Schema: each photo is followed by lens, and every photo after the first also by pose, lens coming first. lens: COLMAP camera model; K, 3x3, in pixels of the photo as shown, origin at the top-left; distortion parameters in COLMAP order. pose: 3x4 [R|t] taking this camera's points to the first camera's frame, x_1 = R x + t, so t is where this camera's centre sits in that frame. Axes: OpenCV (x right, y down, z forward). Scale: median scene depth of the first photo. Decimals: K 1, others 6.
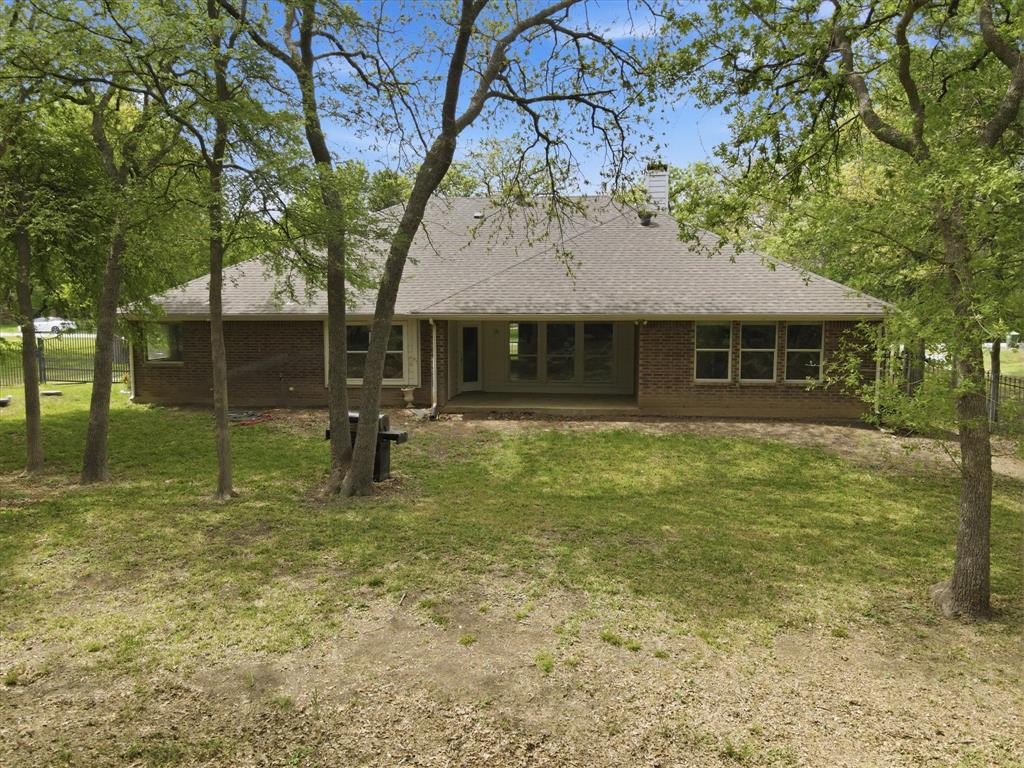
lens RADIAL K [[726.4, 0, 512.0], [0, 726.4, 384.0], [0, 0, 1]] dist [-0.000820, -0.000096]
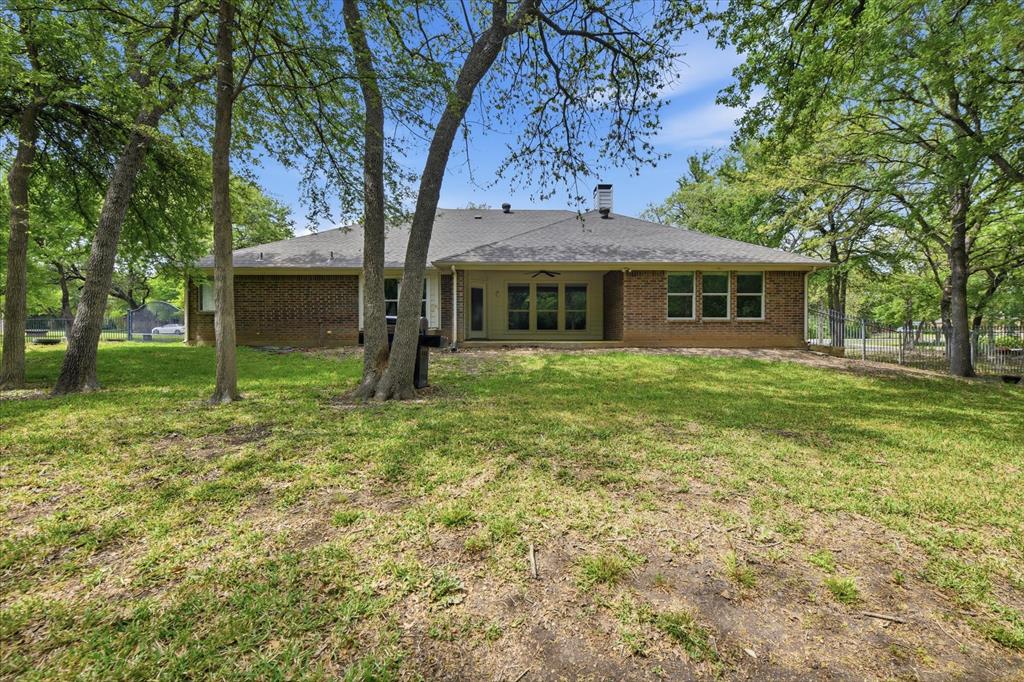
lens RADIAL K [[406.0, 0, 517.3], [0, 406.0, 340.8], [0, 0, 1]] dist [-0.001437, 0.000082]
pose [[0.993029, -0.002440, 0.117846, -0.087077], [0.011598, 0.996957, -0.077087, 0.084834], [-0.117299, 0.077917, 0.990035, 0.345755]]
